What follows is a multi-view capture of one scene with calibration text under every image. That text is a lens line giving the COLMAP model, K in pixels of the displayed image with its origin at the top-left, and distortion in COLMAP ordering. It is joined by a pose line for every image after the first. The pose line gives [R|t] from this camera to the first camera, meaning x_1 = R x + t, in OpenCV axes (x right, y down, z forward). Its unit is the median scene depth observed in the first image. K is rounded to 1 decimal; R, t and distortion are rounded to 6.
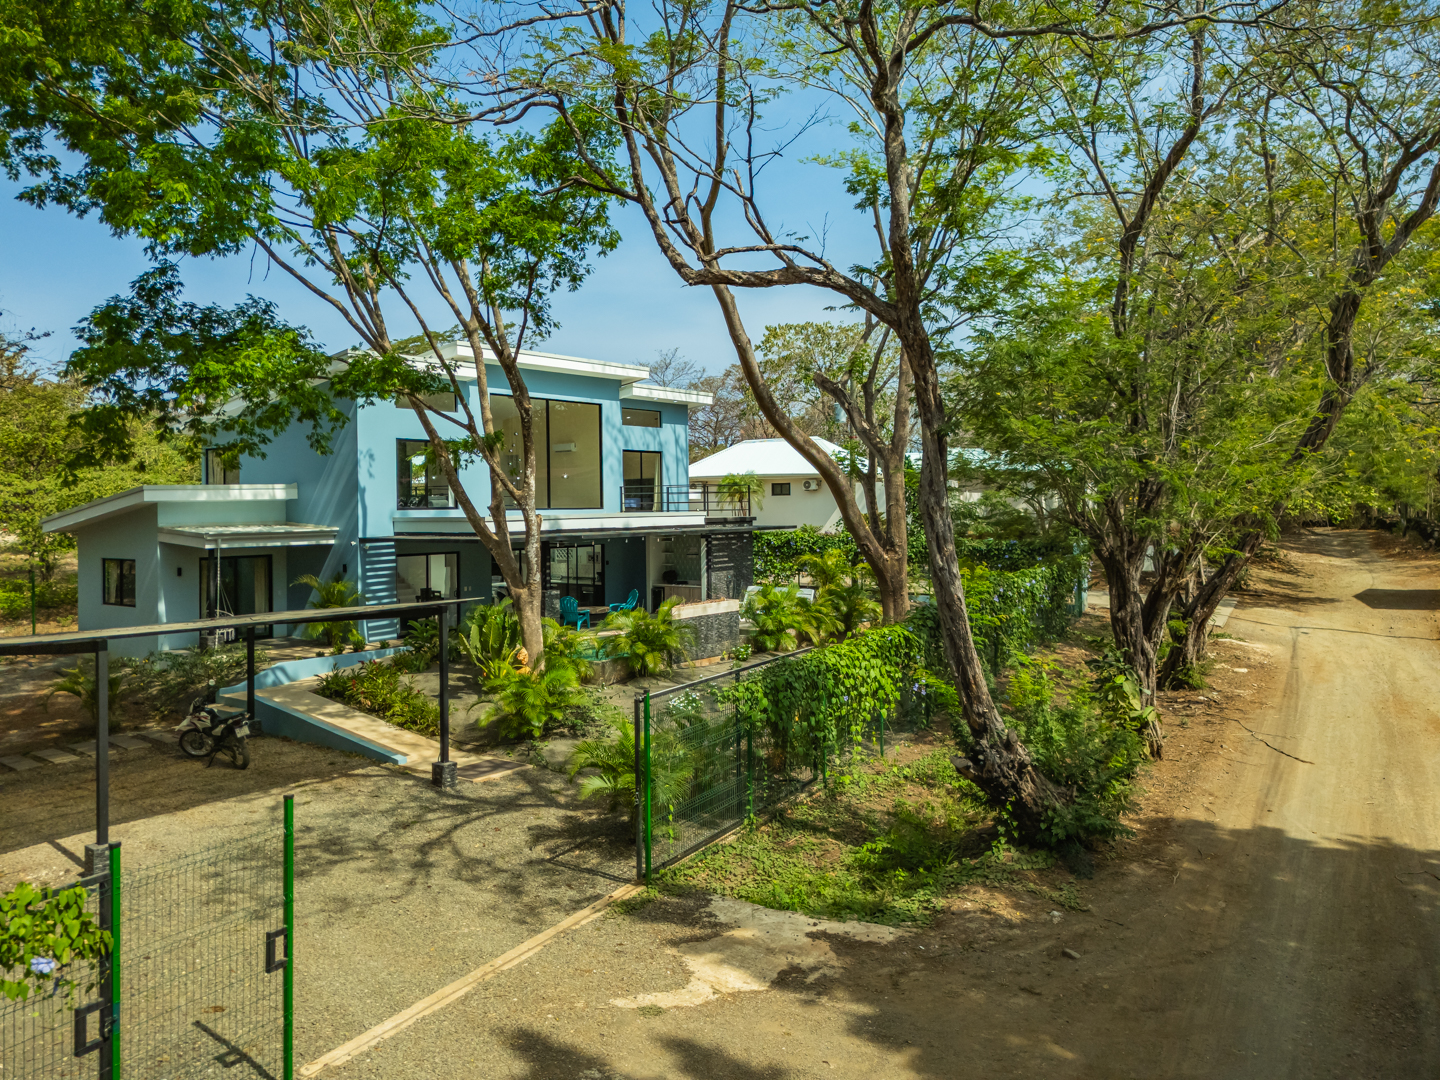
lens RADIAL K [[1041.5, 0, 738.6], [0, 1041.5, 538.9], [0, 0, 1]] dist [0.071687, -0.093447]
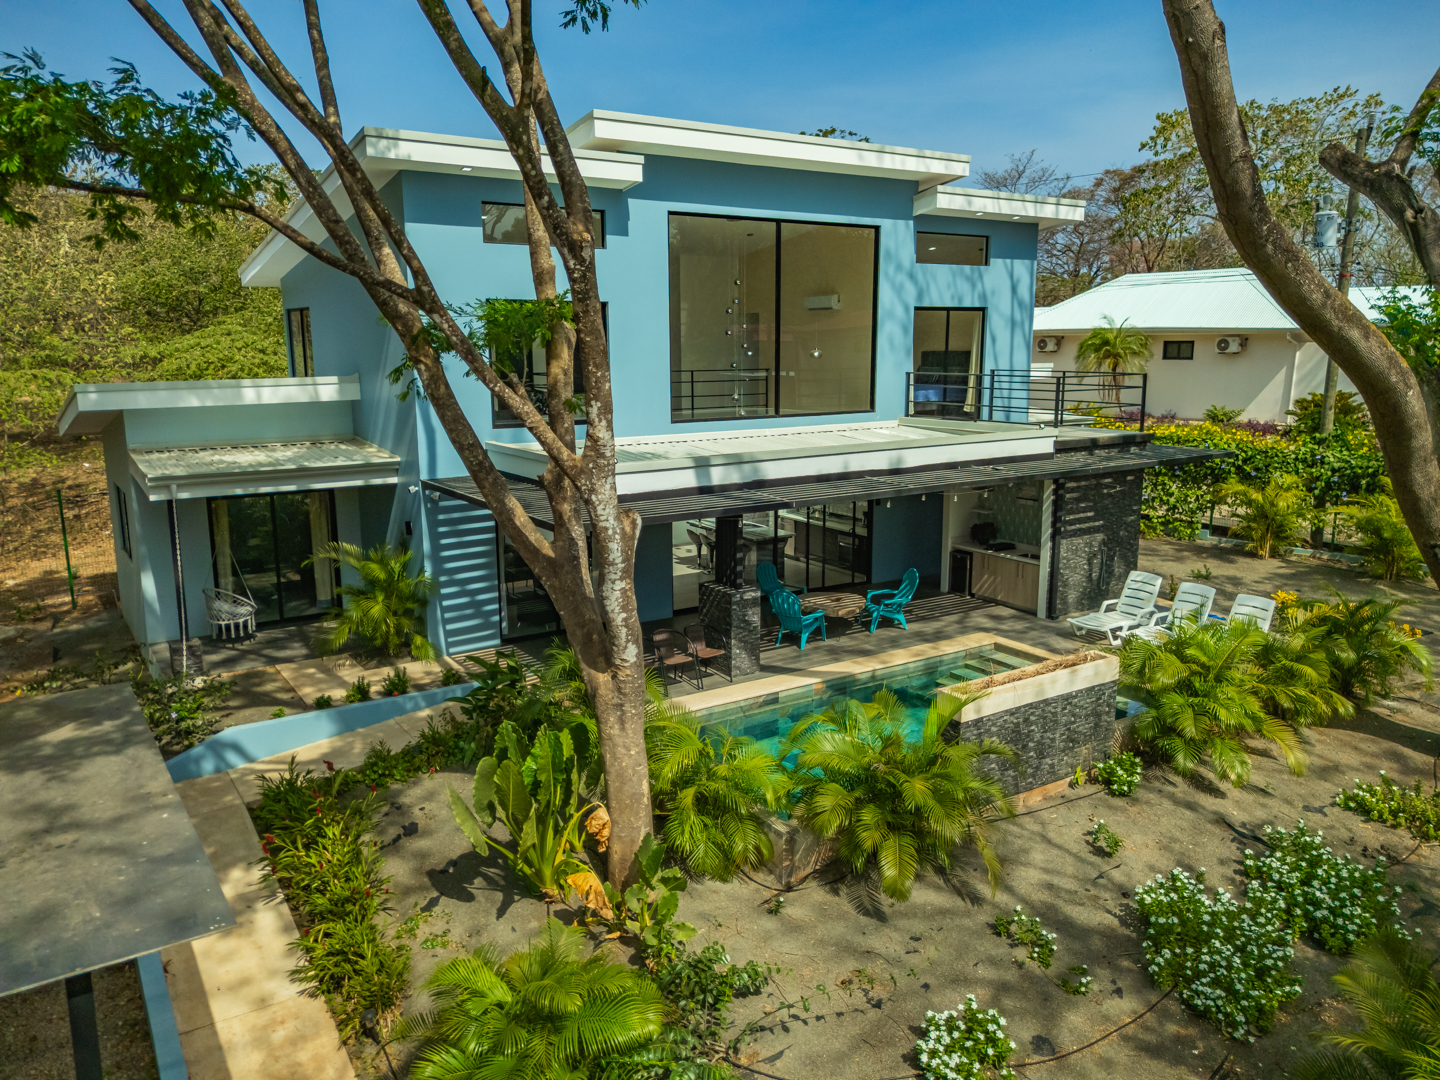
lens RADIAL K [[1041.5, 0, 738.6], [0, 1041.5, 538.9], [0, 0, 1]] dist [0.071687, -0.093447]
pose [[0.948426, 0.069359, -0.309316, -0.015428], [-0.019161, 0.986529, 0.162460, -0.052001], [0.316418, -0.148154, 0.936979, 0.411002]]
